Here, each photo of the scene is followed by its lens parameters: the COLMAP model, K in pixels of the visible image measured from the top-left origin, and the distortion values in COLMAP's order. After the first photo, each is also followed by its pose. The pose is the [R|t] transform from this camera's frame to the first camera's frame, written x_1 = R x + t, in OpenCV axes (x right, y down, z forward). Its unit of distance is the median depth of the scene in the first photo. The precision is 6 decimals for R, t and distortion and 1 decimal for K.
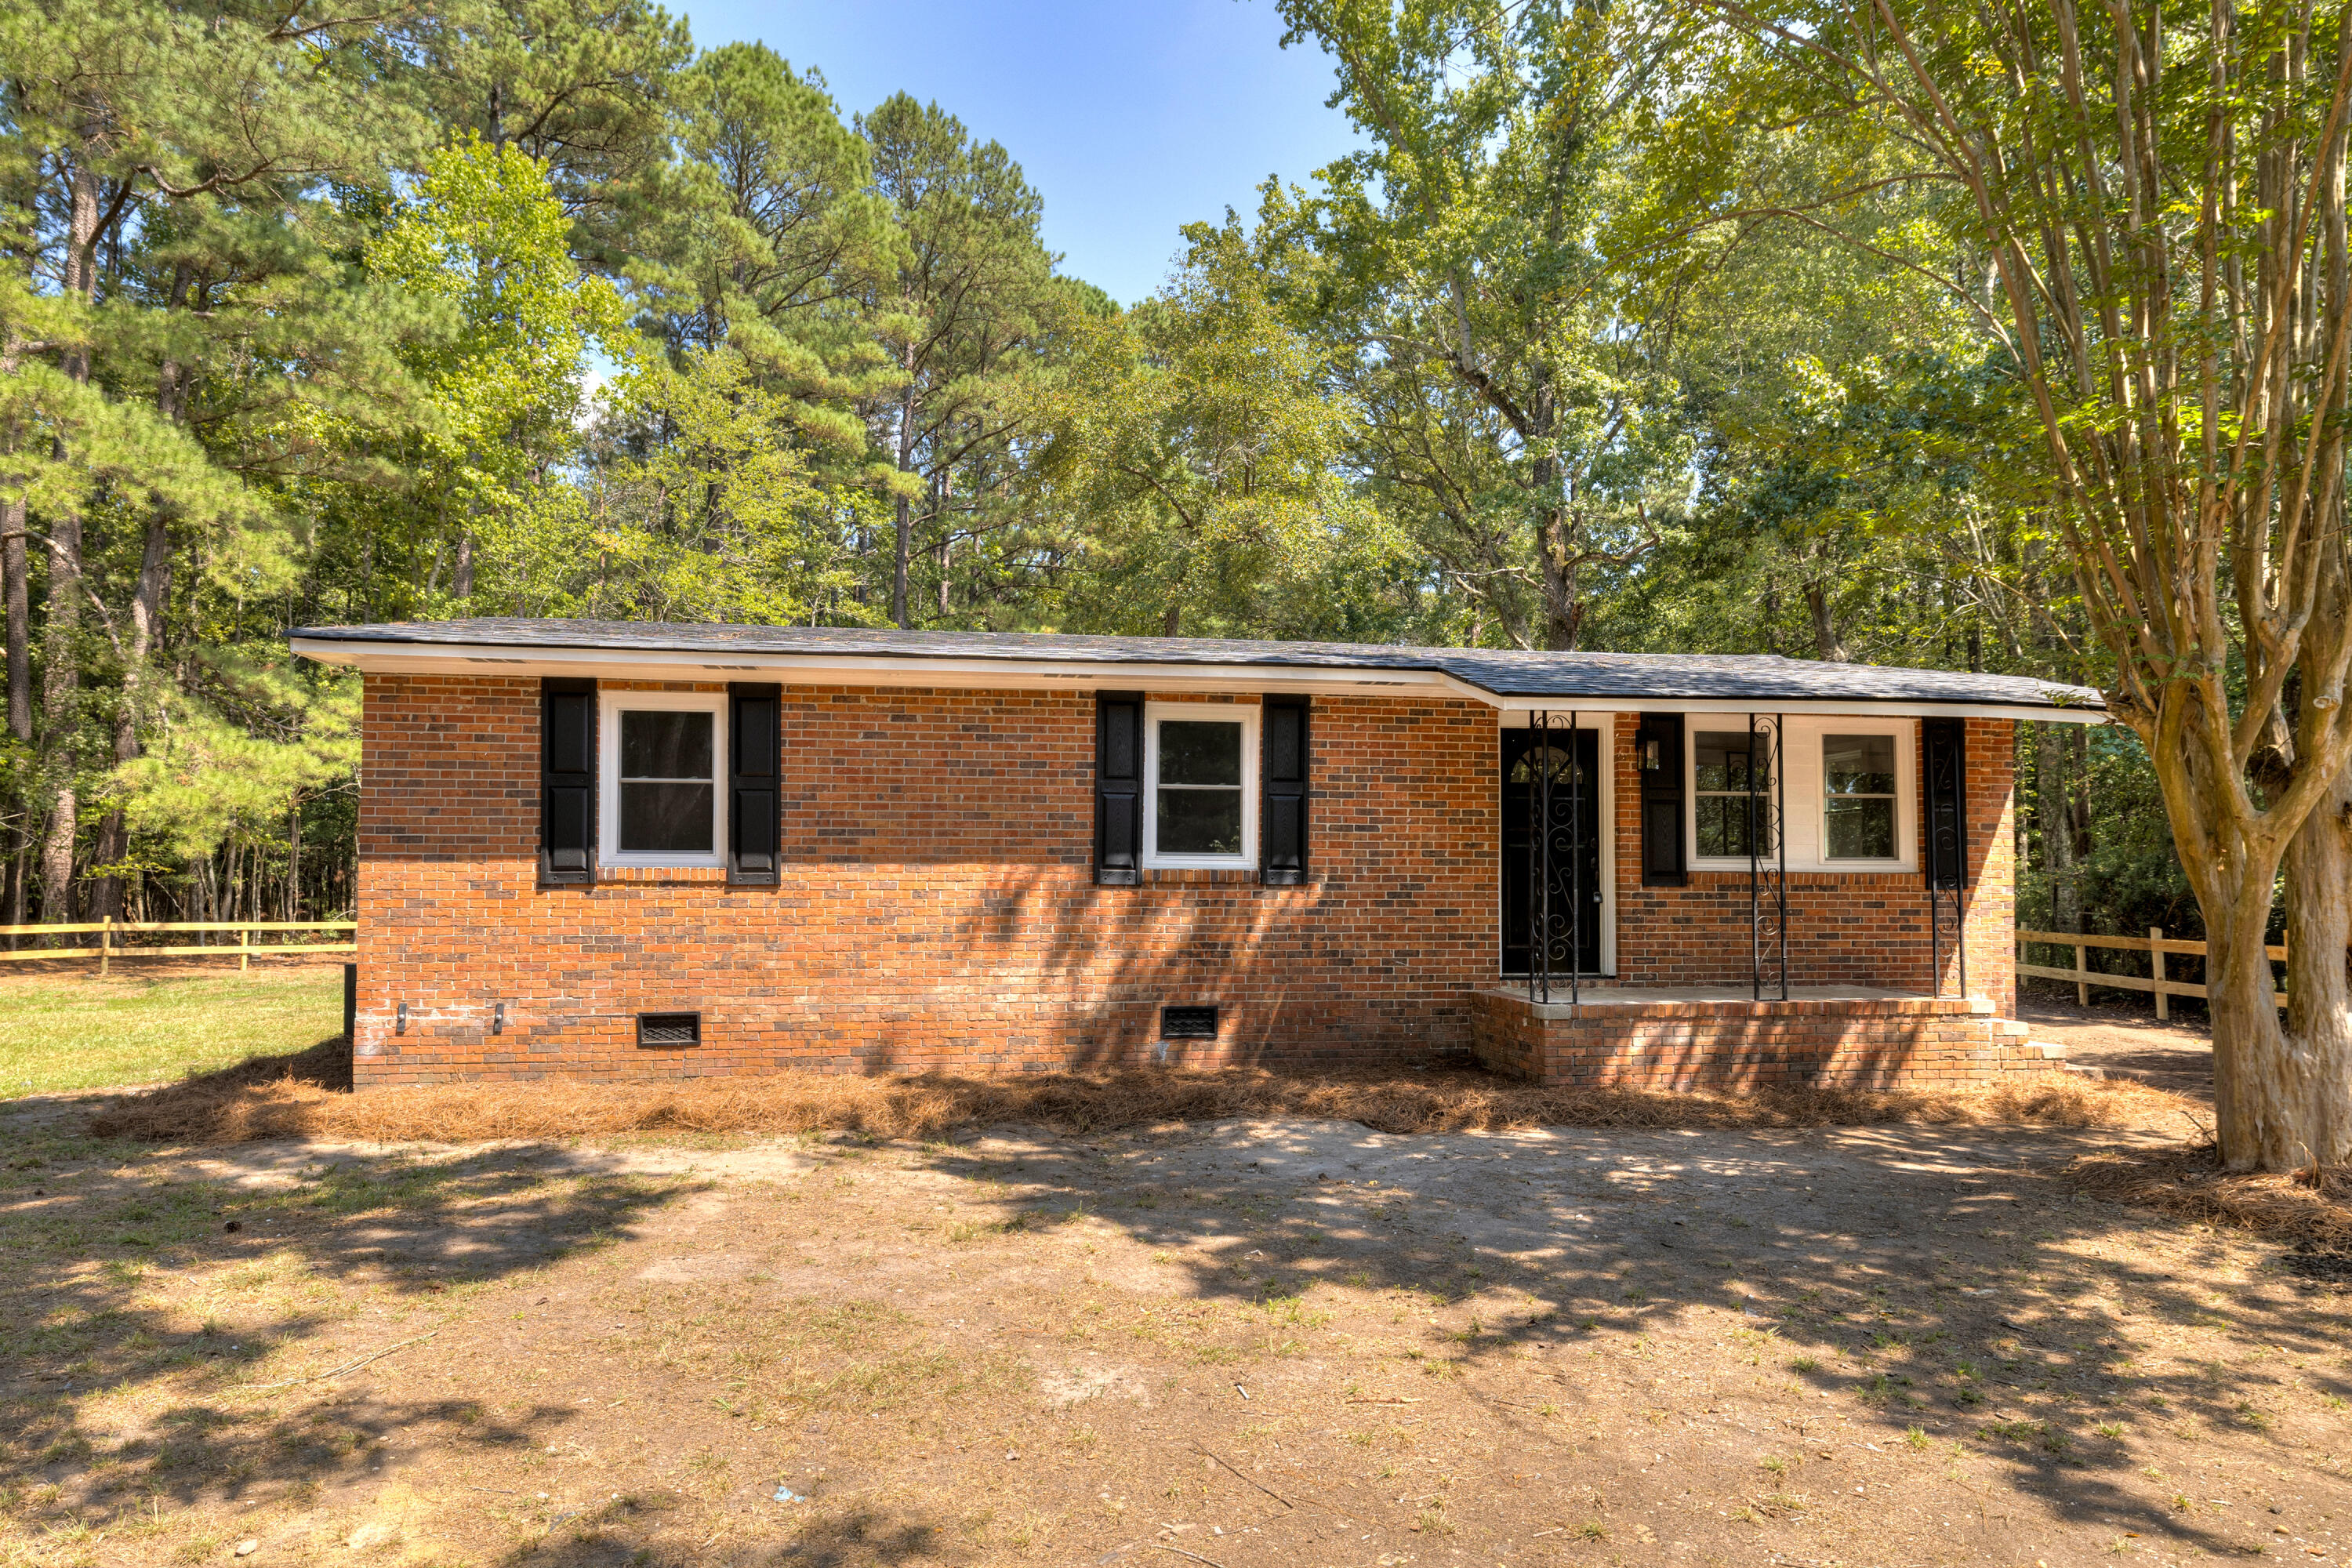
lens RADIAL K [[1363.0, 0, 1149.6], [0, 1363.0, 856.3], [0, 0, 1]] dist [0.000319, 0.000087]
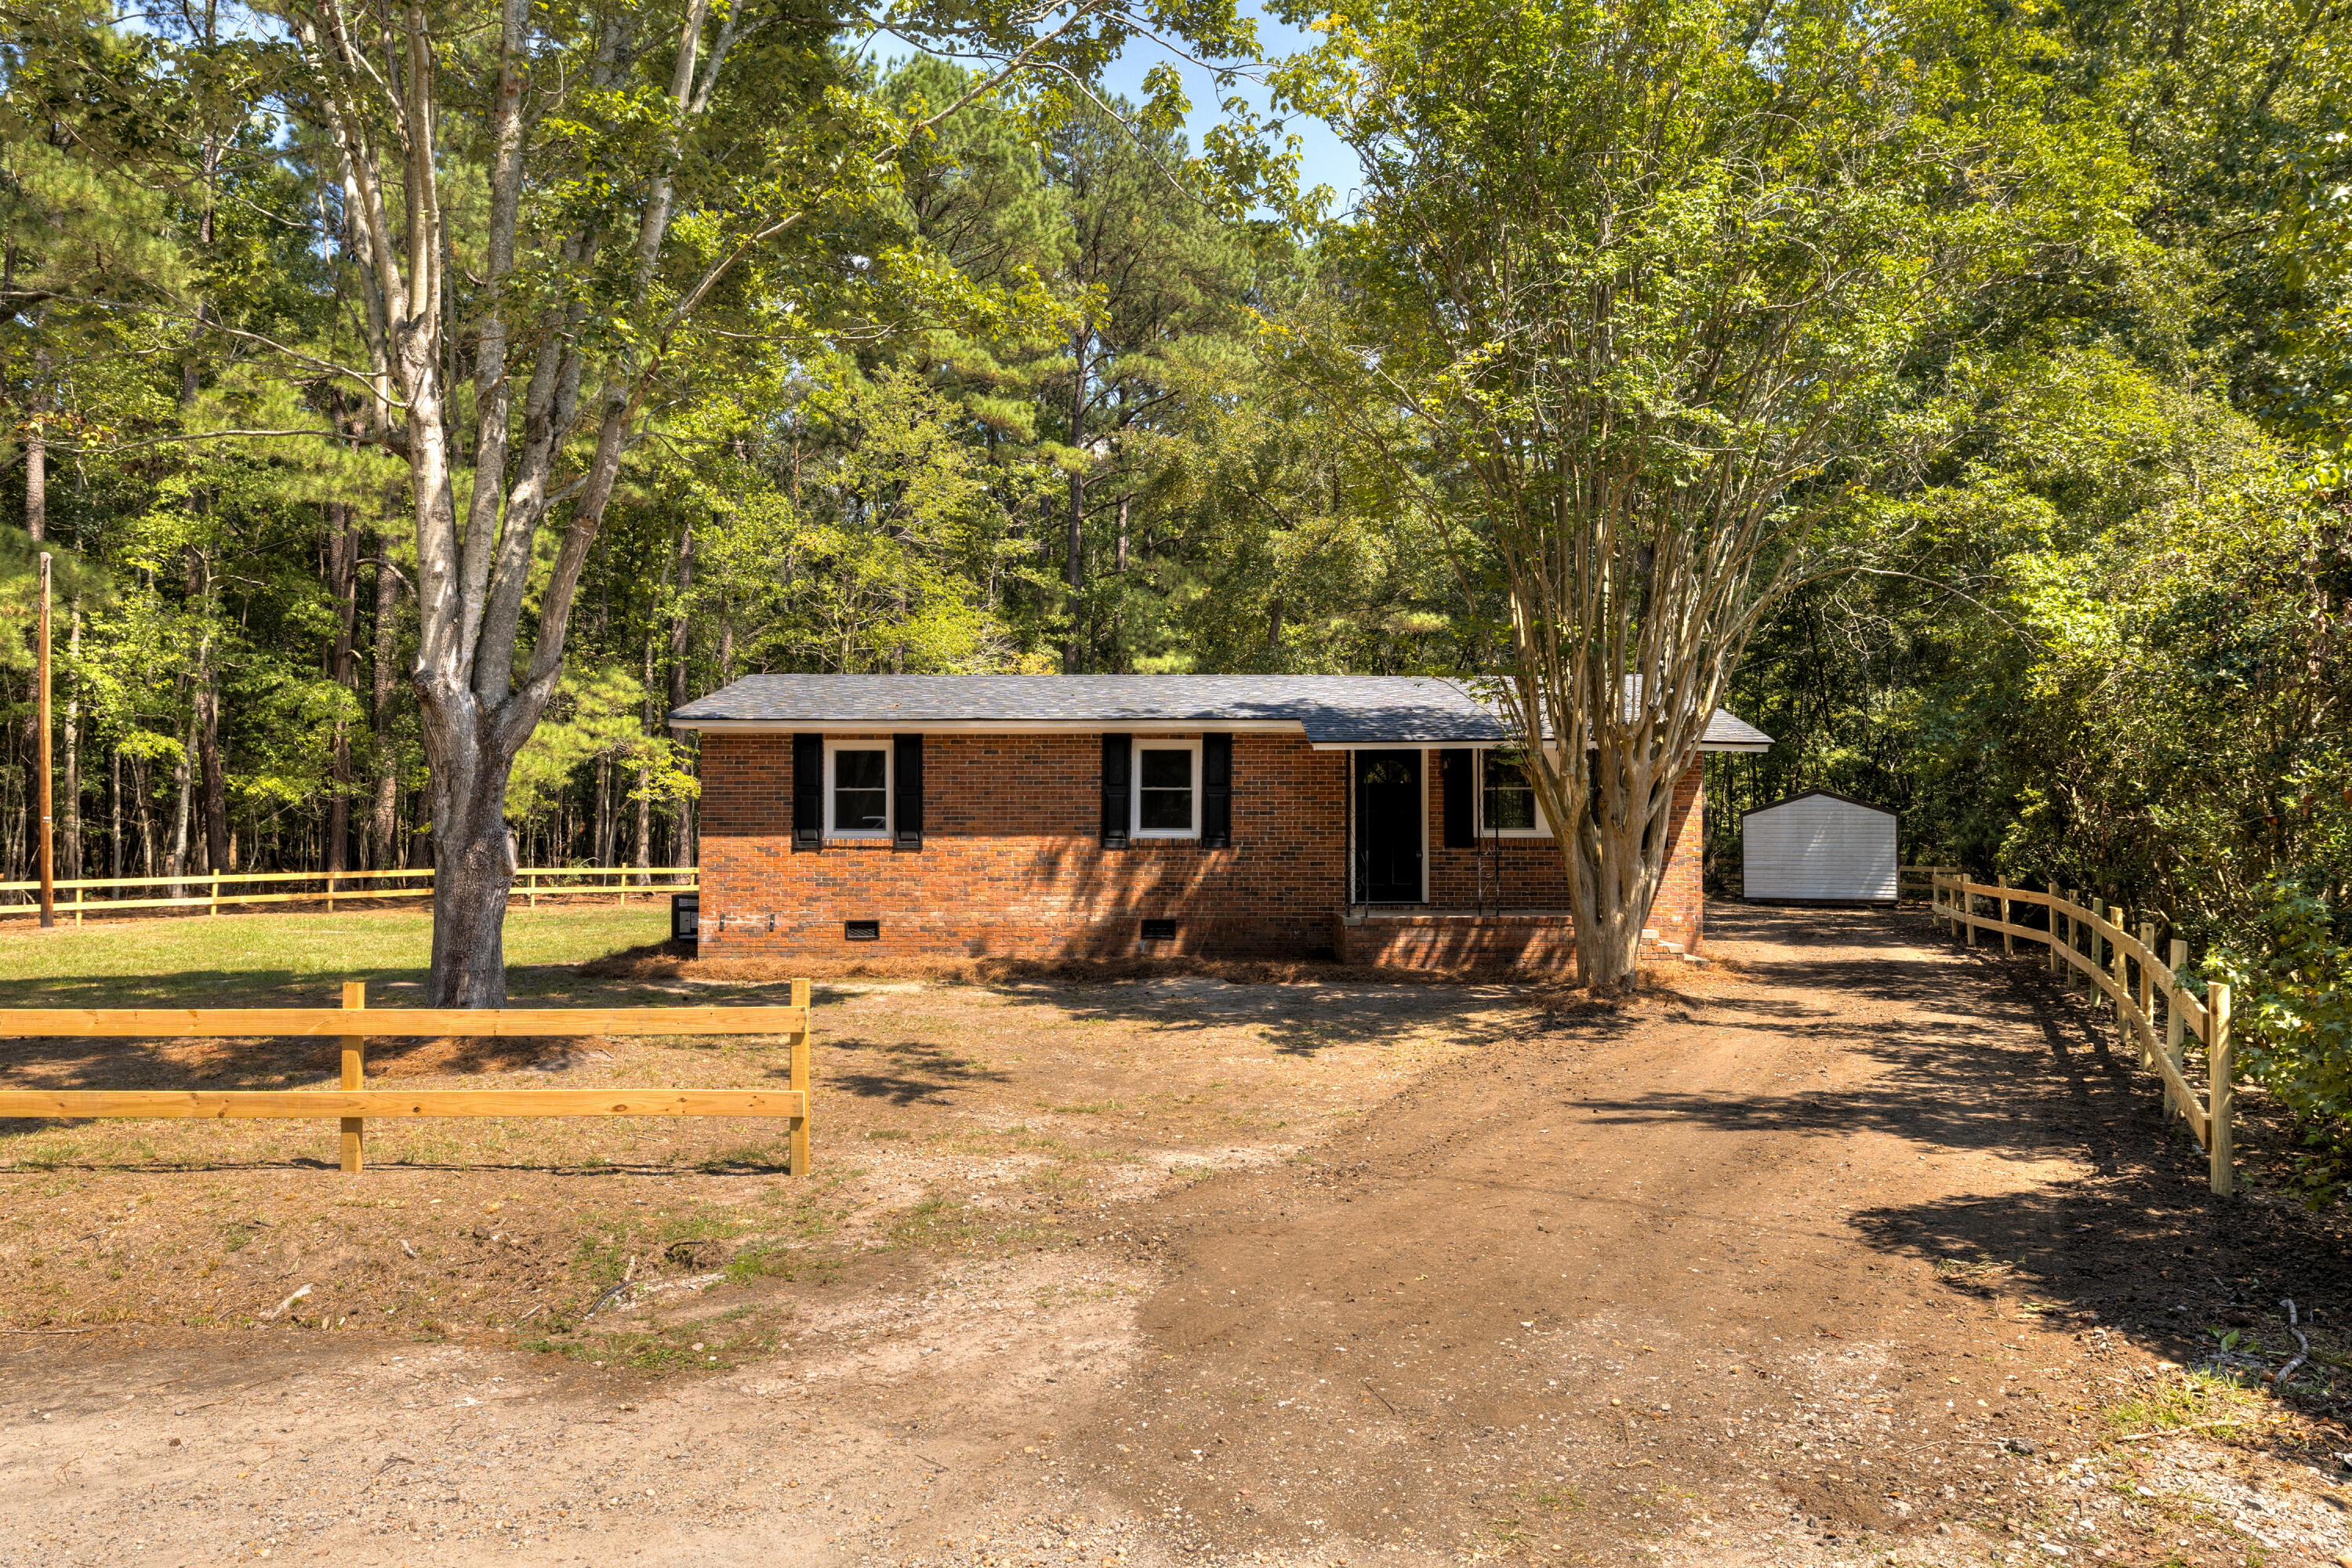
lens RADIAL K [[1628.0, 0, 1177.0], [0, 1628.0, 788.4], [0, 0, 1]] dist [-0.006528, -0.000053]
pose [[0.989068, -0.006588, -0.147311, 0.353905], [0.006418, 0.999978, -0.001634, -0.049963], [0.147319, 0.000671, 0.989089, -1.001444]]
